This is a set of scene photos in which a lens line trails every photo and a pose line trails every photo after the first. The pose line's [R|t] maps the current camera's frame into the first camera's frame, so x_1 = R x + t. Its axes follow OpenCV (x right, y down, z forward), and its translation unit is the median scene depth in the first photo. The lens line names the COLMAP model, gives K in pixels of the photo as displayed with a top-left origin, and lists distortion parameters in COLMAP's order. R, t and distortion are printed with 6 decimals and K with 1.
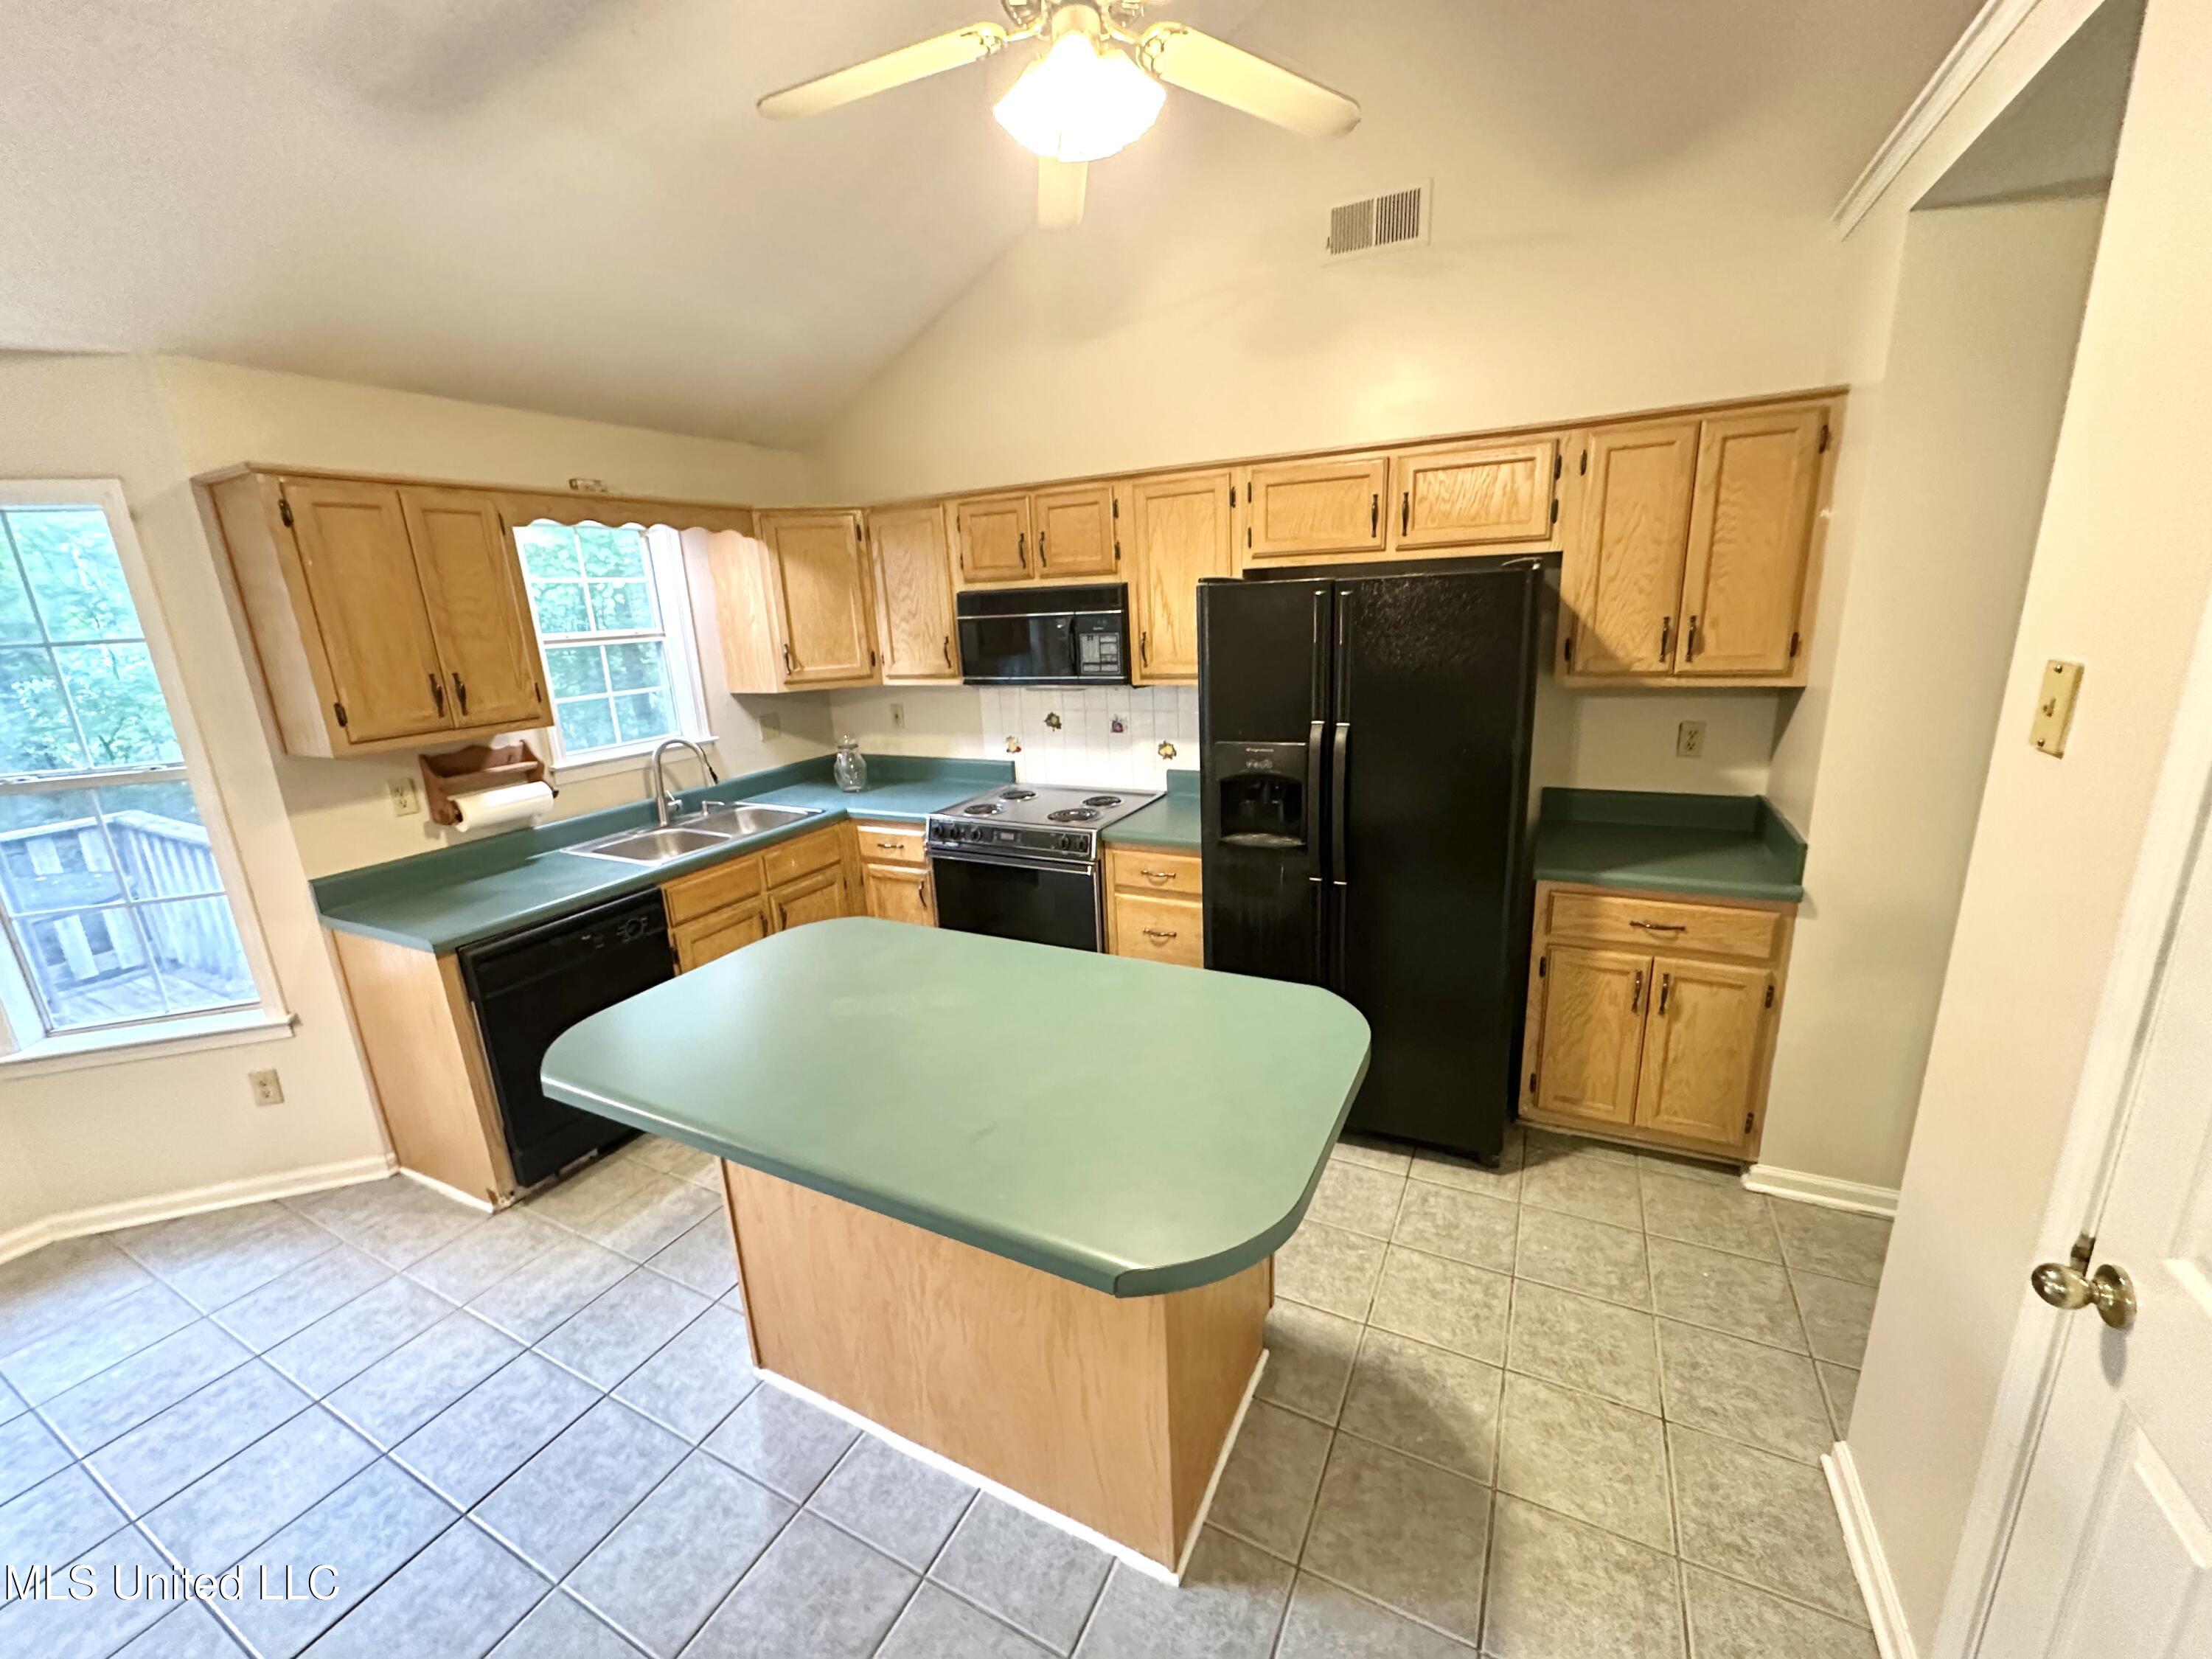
lens RADIAL K [[881.9, 0, 1107.0], [0, 881.9, 830.6], [0, 0, 1]] dist [-0.004242, 0.000824]
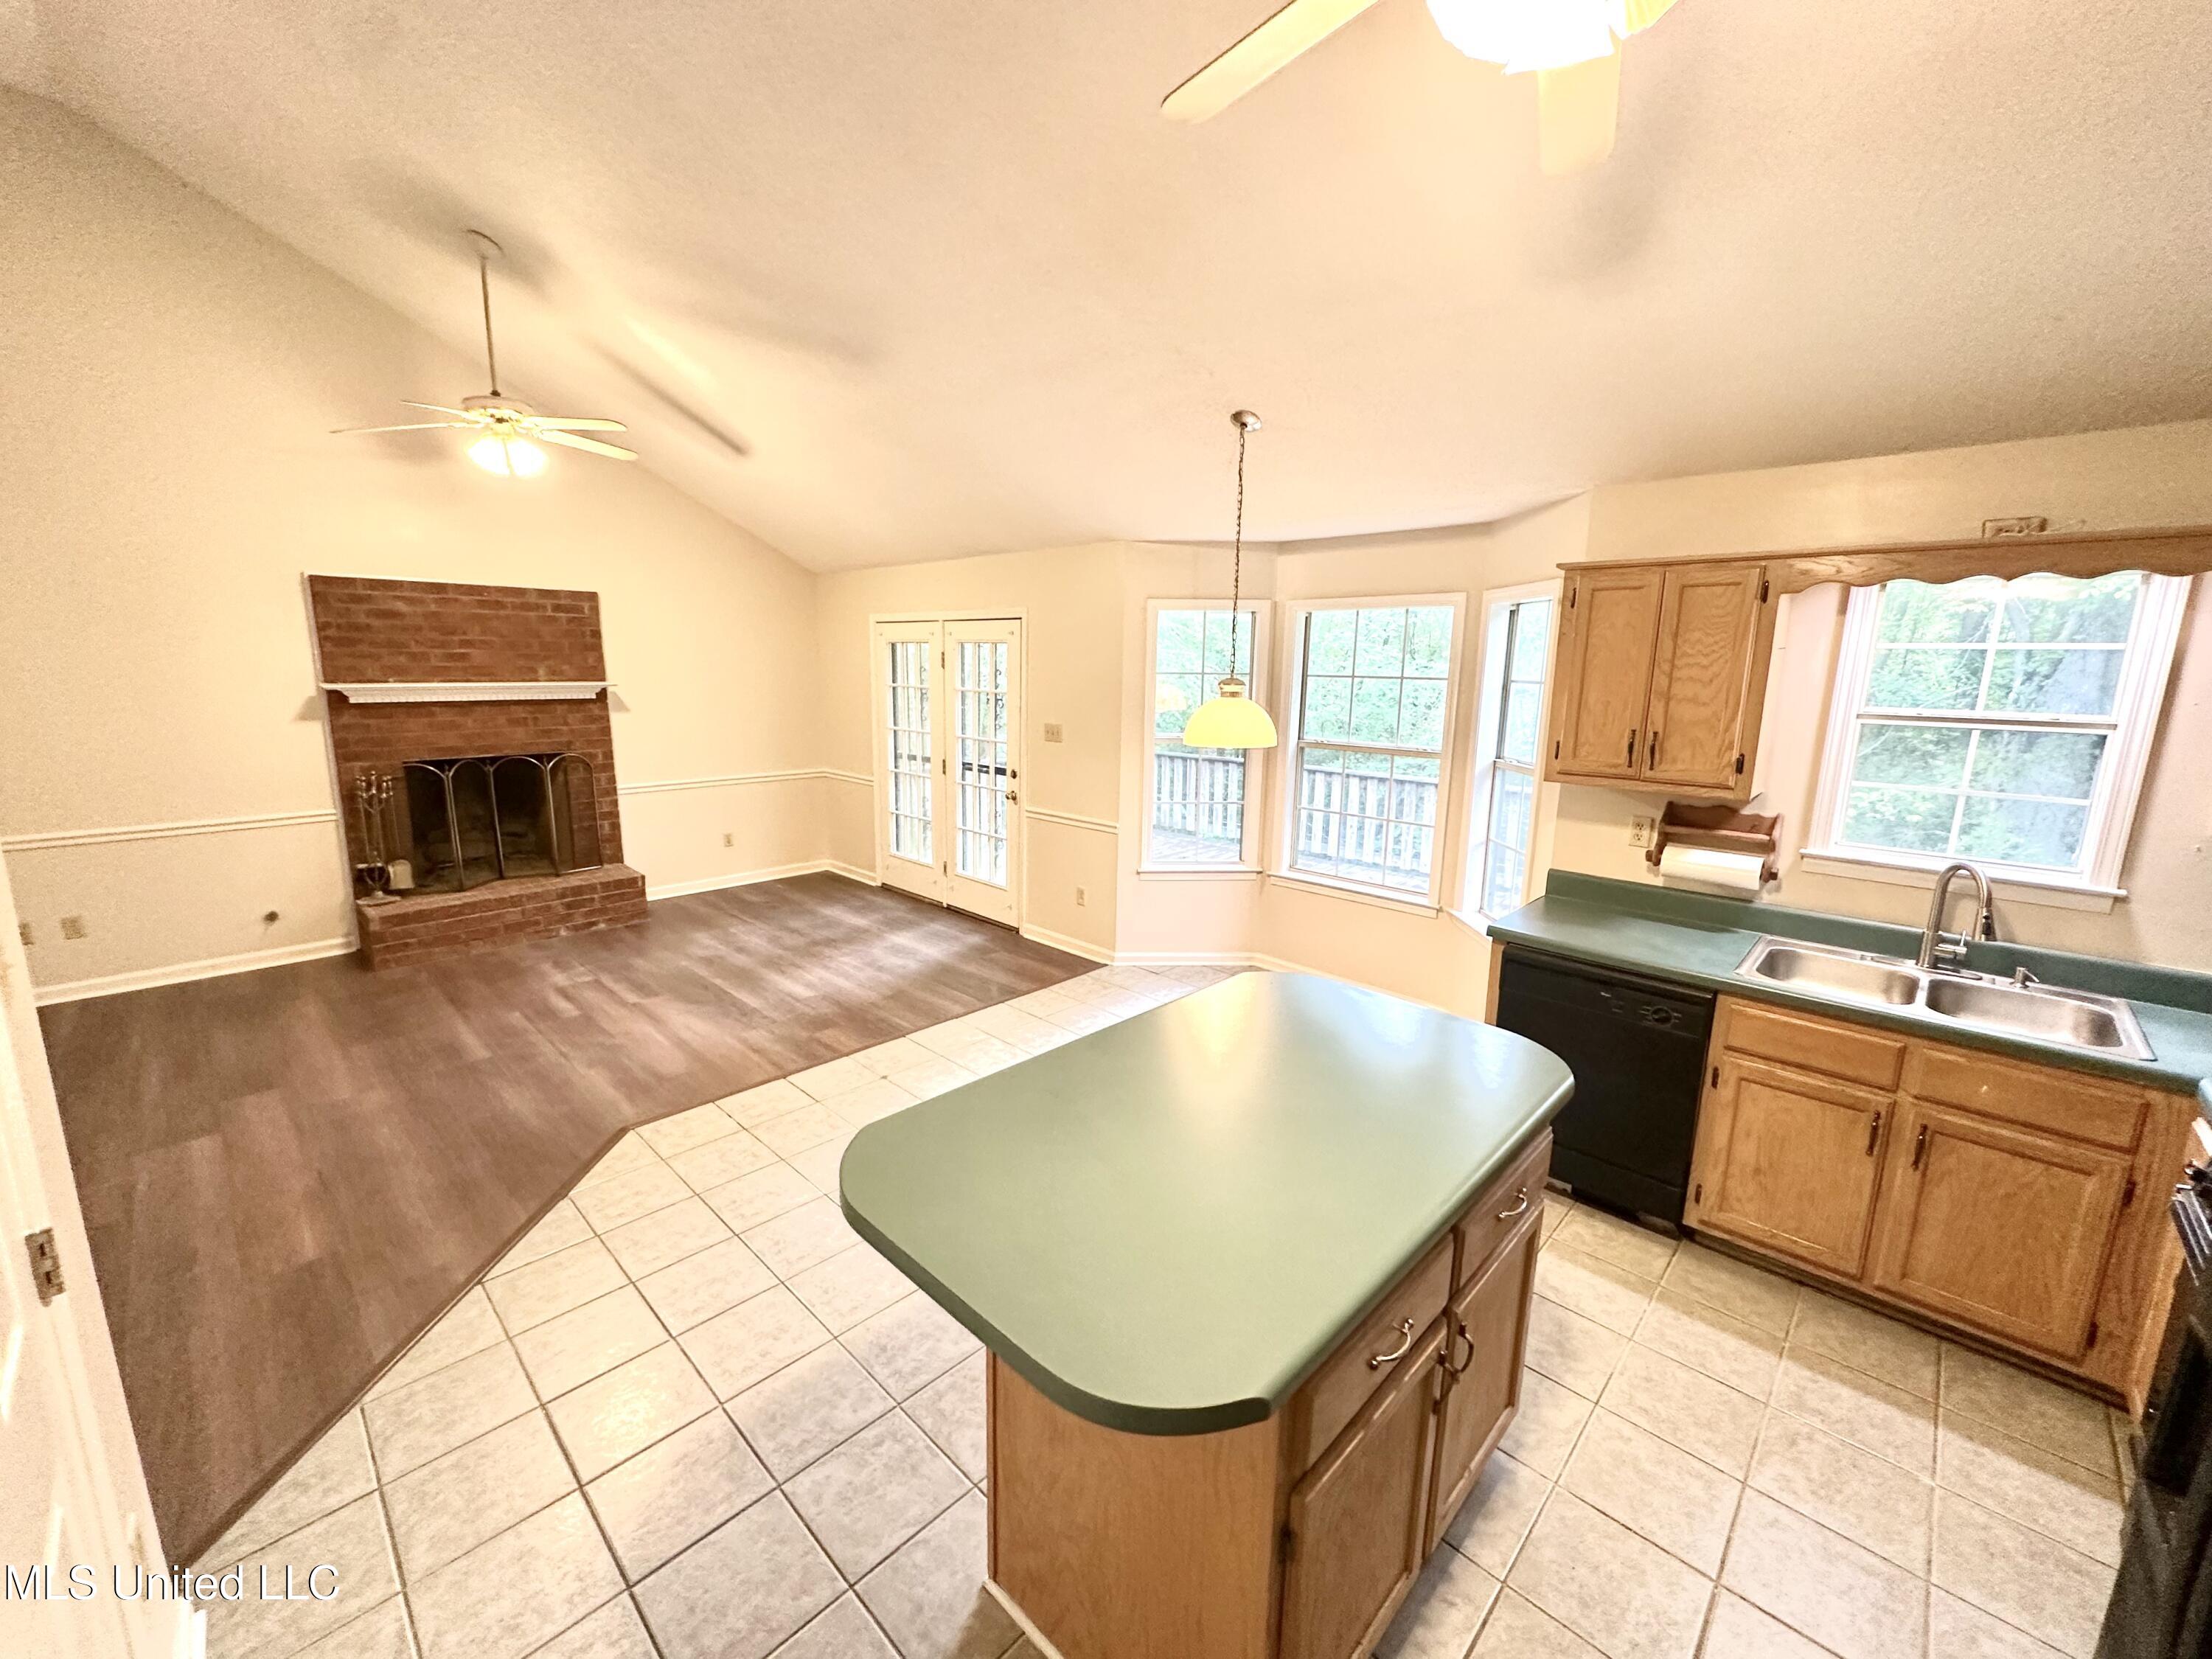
lens RADIAL K [[881.9, 0, 1106.7], [0, 881.9, 828.6], [0, 0, 1]] dist [-0.004242, 0.000824]
pose [[-0.290855, 0.219390, -0.931274, 0.485753], [-0.246723, 0.923237, 0.294553, -0.213609], [0.924409, 0.315439, -0.214400, 0.615917]]
